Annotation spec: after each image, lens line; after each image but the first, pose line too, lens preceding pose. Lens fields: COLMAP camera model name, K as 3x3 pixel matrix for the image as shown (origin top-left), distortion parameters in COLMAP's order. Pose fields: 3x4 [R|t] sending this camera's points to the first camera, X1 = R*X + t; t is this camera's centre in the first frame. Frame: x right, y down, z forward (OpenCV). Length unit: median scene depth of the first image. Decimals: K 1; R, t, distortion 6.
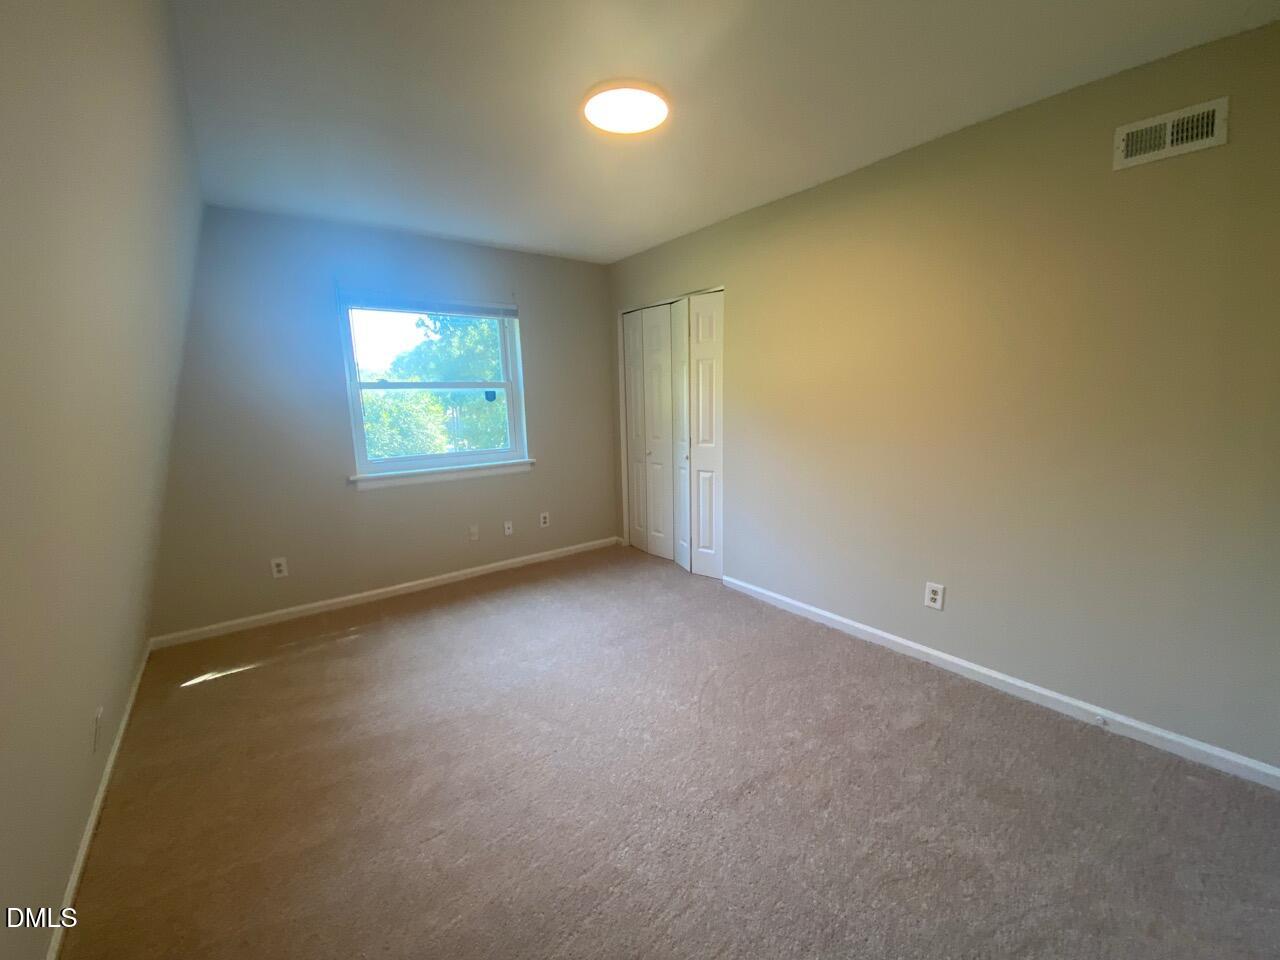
lens RADIAL K [[522.0, 0, 640.0], [0, 522.0, 480.0], [0, 0, 1]] dist [-0.000933, -0.011417]
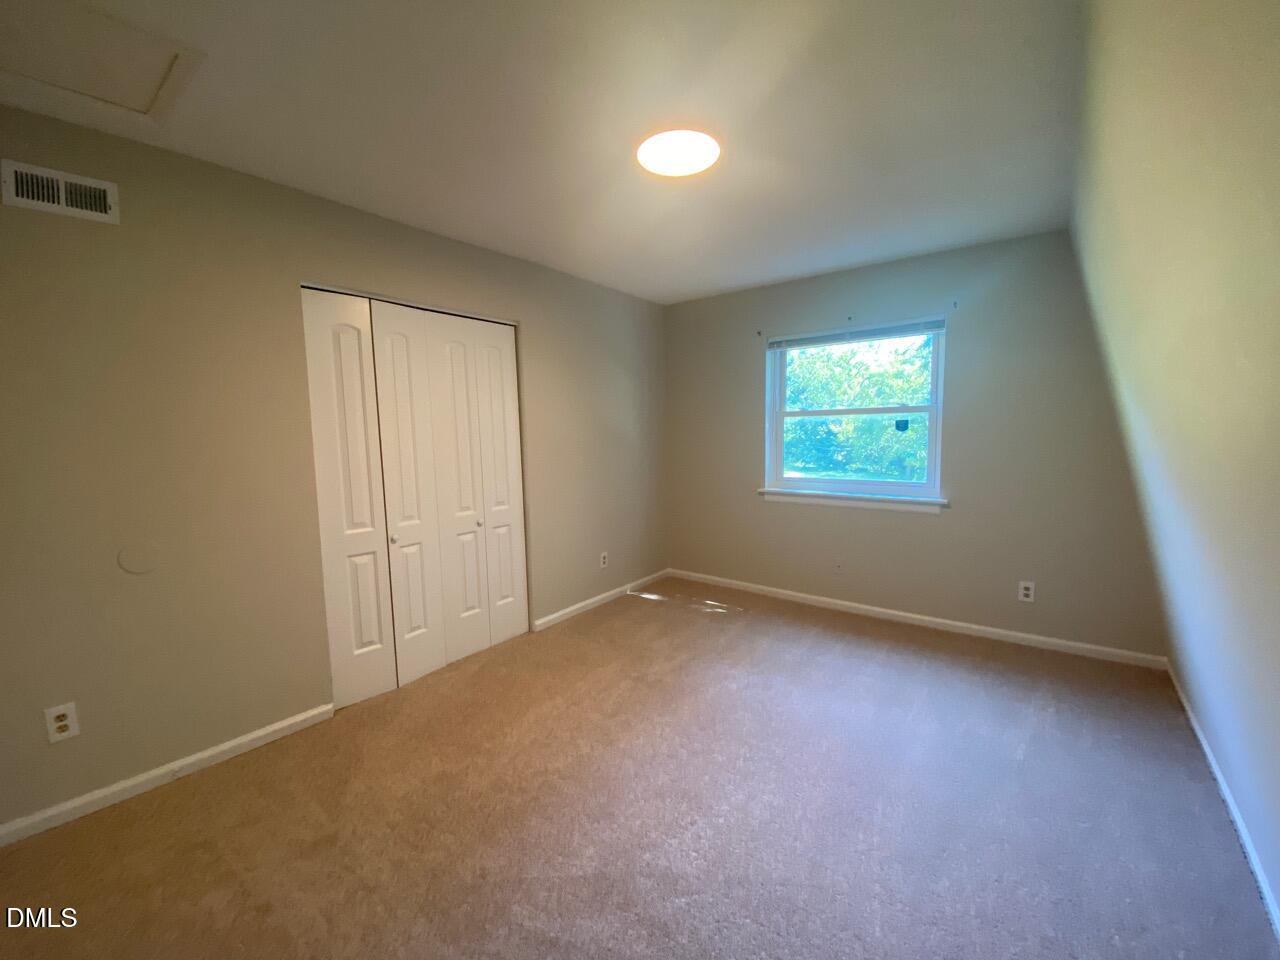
lens RADIAL K [[522.0, 0, 640.0], [0, 522.0, 480.0], [0, 0, 1]] dist [-0.000933, -0.011417]
pose [[0.231439, 0.109284, -0.966692, 0.485657], [-0.141204, 0.986922, 0.077765, -0.070765], [0.962548, 0.118503, 0.243843, 0.365957]]
